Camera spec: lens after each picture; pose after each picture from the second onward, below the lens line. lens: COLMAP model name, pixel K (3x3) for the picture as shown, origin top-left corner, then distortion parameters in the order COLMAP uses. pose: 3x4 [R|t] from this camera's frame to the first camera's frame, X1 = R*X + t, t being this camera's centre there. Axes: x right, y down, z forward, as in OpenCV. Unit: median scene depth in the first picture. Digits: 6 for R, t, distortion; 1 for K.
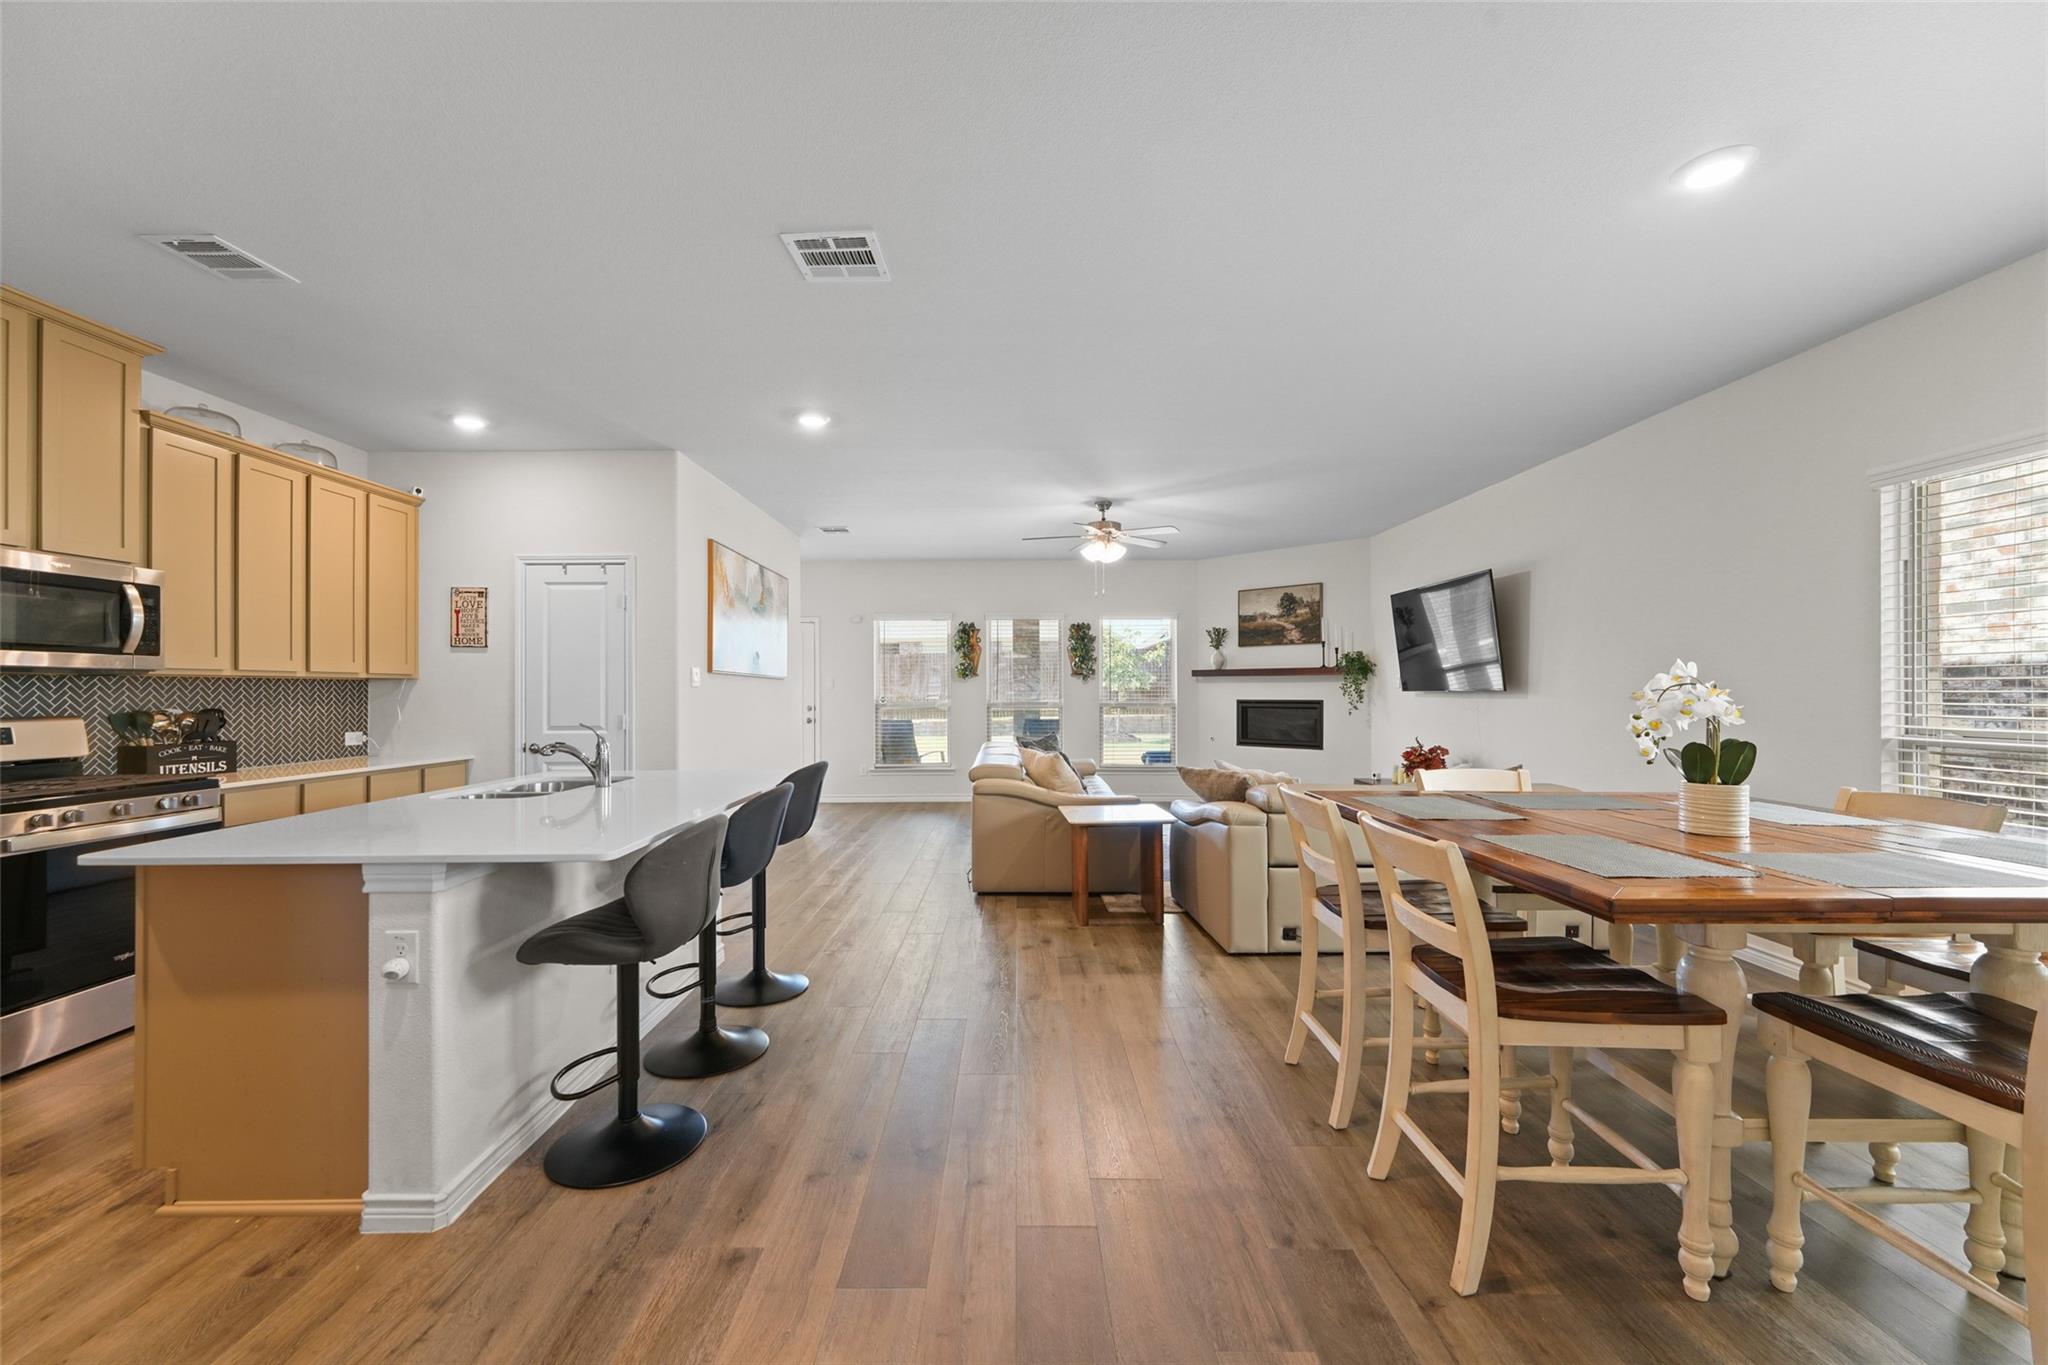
lens RADIAL K [[811.1, 0, 1024.0], [0, 811.1, 682.5], [0, 0, 1]] dist [0.011903, 0.000028]
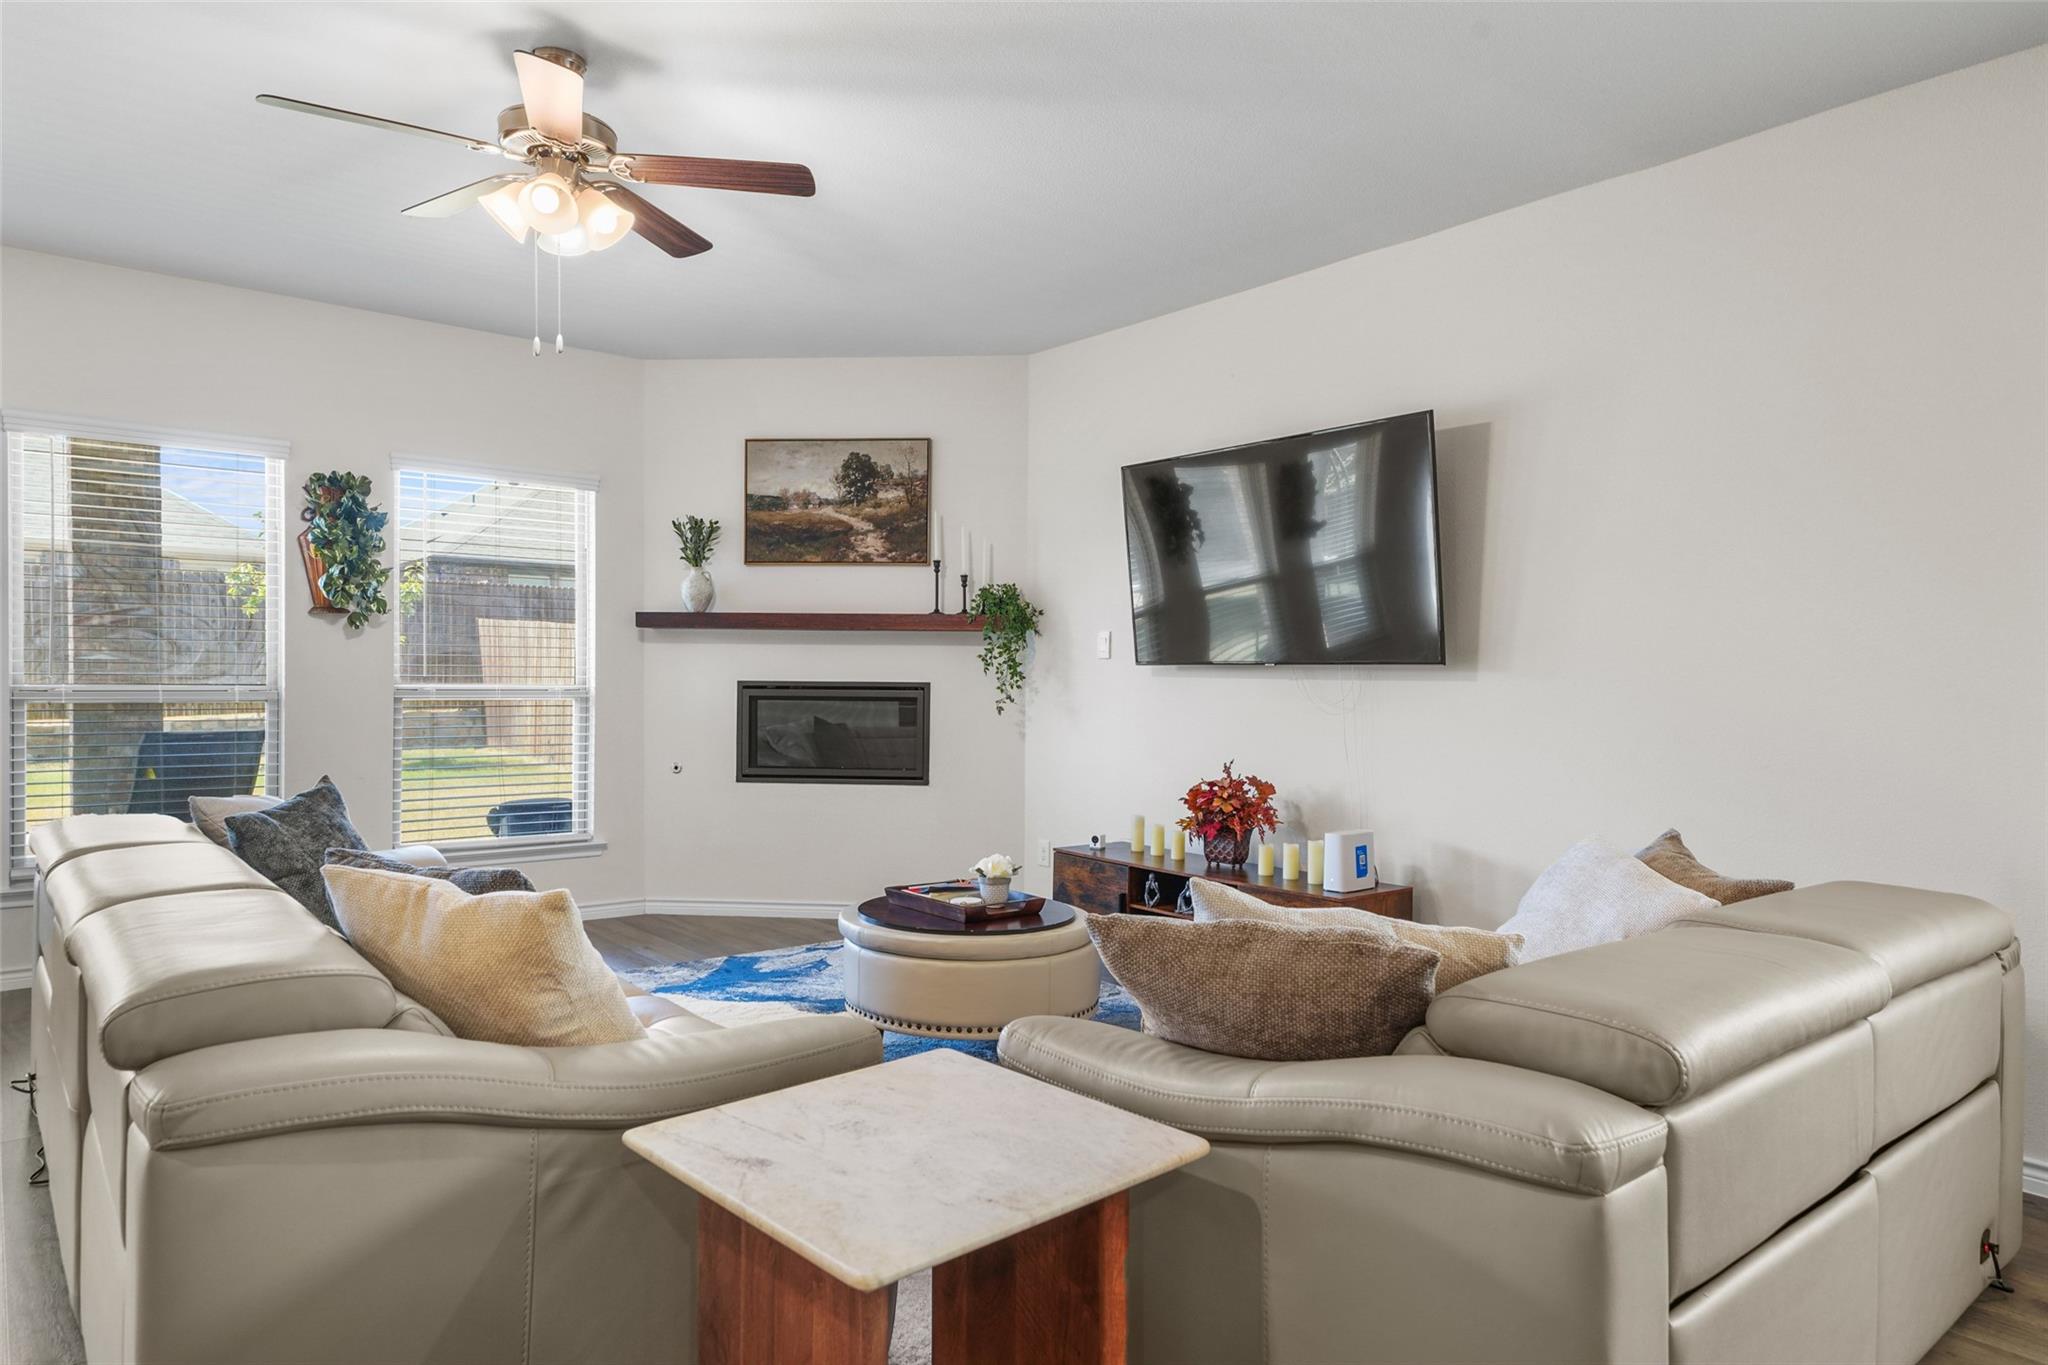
lens RADIAL K [[1237.3, 0, 1024.0], [0, 1237.3, 682.5], [0, 0, 1]] dist [0.002475, -0.000794]
pose [[0.769332, 0.005689, 0.638823, -0.055851], [-0.016610, 0.999800, 0.011100, 0.011890], [-0.638633, -0.019151, 0.769273, 0.386890]]
